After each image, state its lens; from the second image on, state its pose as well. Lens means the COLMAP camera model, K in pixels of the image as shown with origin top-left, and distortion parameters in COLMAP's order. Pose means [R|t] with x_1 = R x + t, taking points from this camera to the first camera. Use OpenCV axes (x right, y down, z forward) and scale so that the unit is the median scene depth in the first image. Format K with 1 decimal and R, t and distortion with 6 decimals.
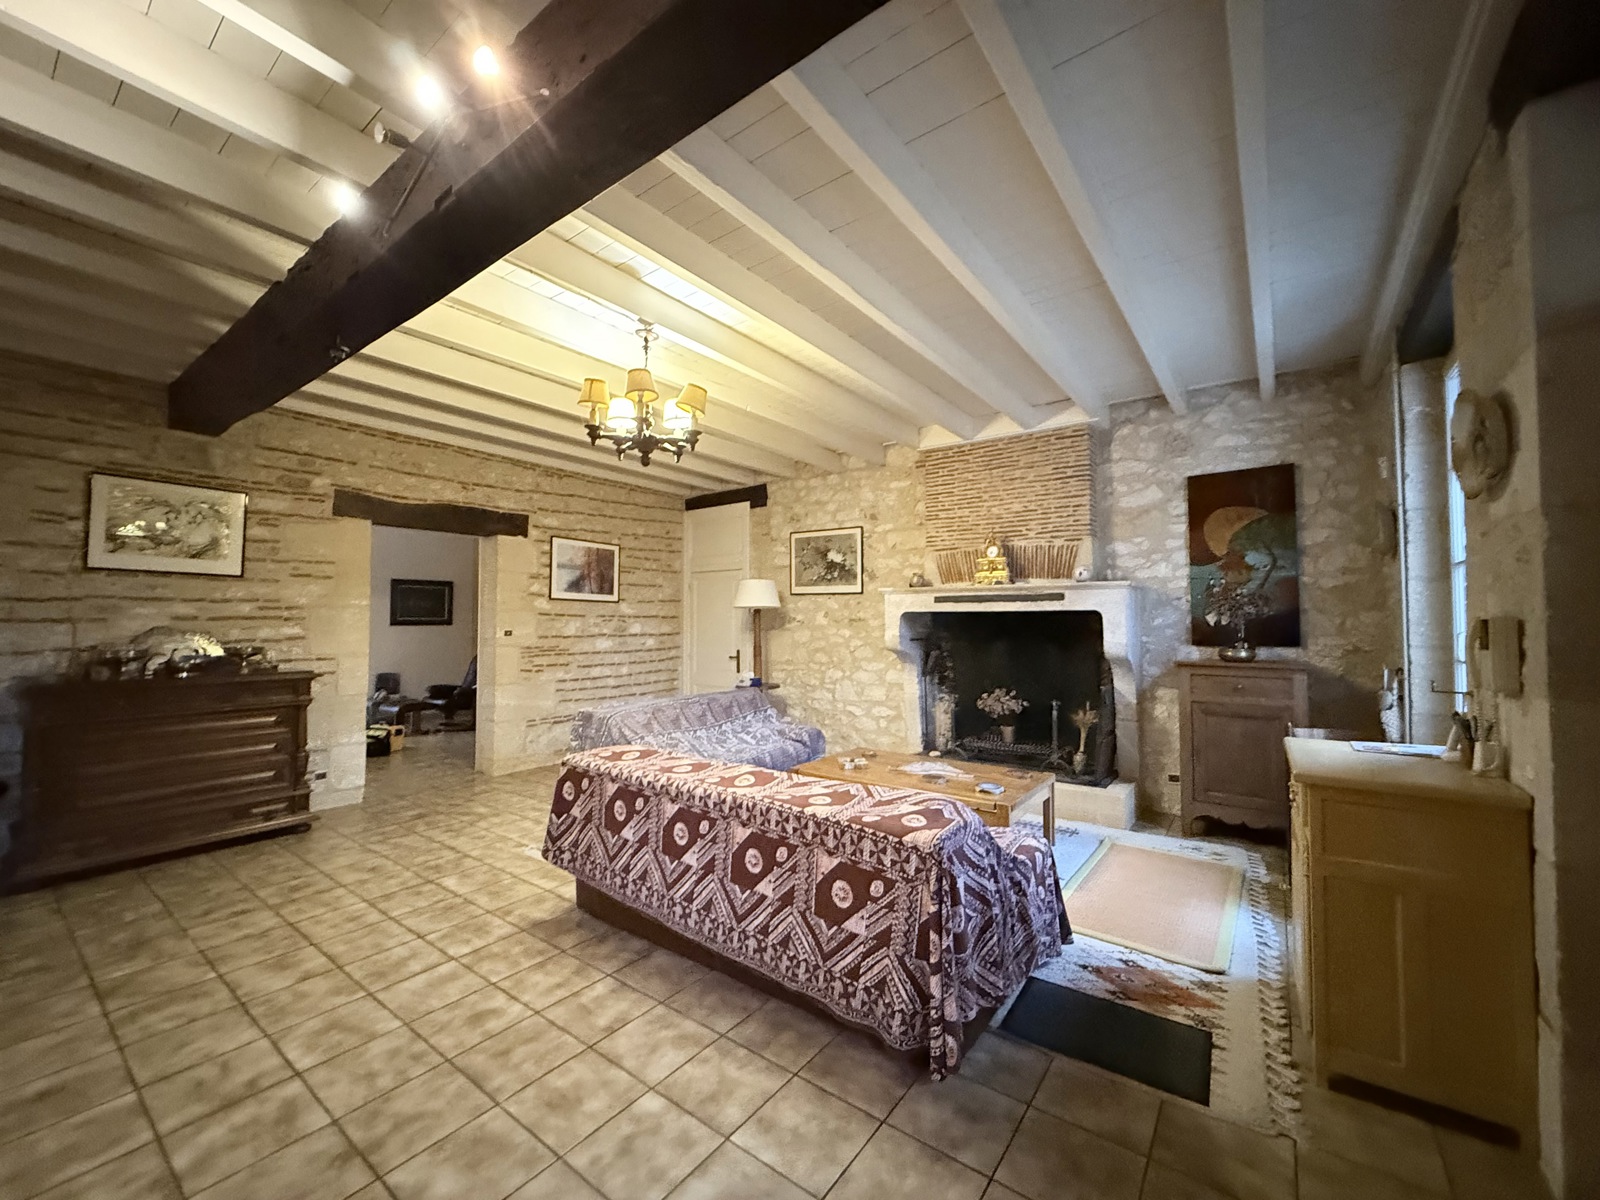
lens RADIAL K [[636.6, 0, 796.8], [0, 636.6, 599.3], [0, 0, 1]] dist [-0.000256, -0.000002]
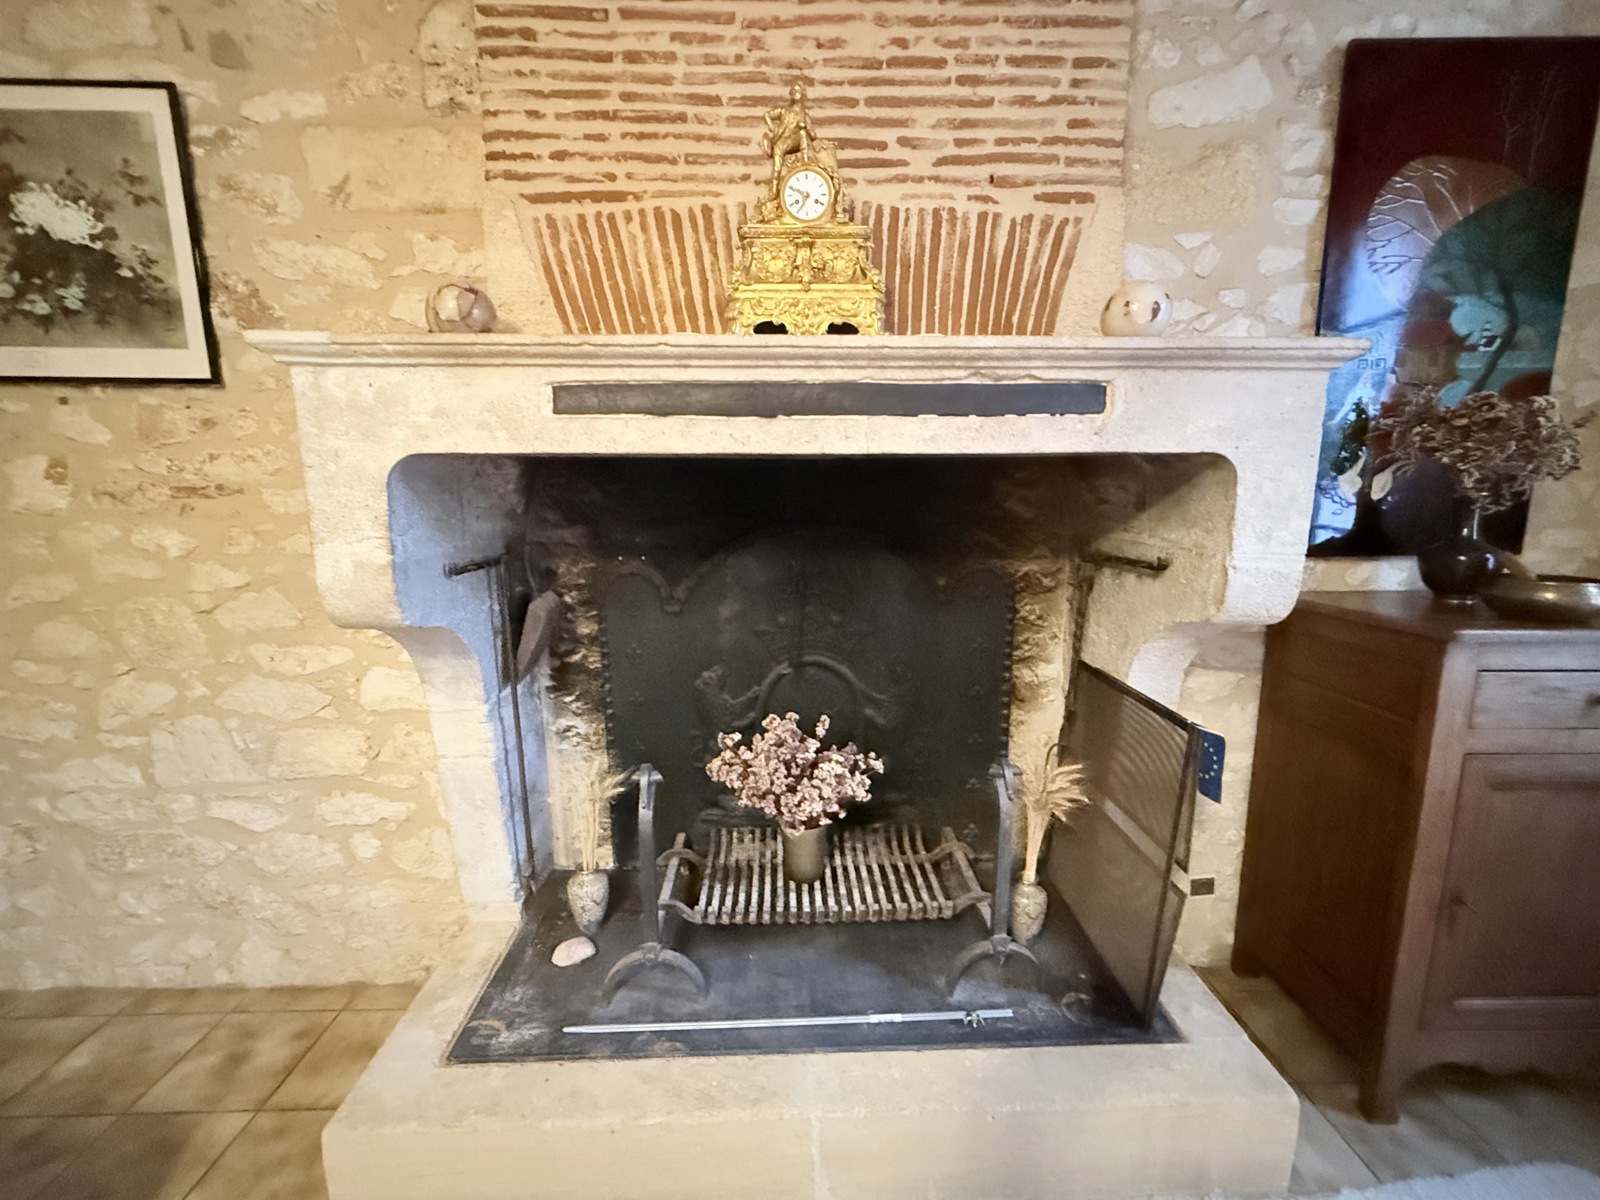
lens RADIAL K [[683.9, 0, 802.0], [0, 683.9, 601.5], [0, 0, 1]] dist [-0.003693, 0.000250]
pose [[0.786984, -0.108955, 0.607276, 0.118183], [-0.017452, 0.979958, 0.198437, 0.018599], [-0.616726, -0.166765, 0.769310, 0.671161]]
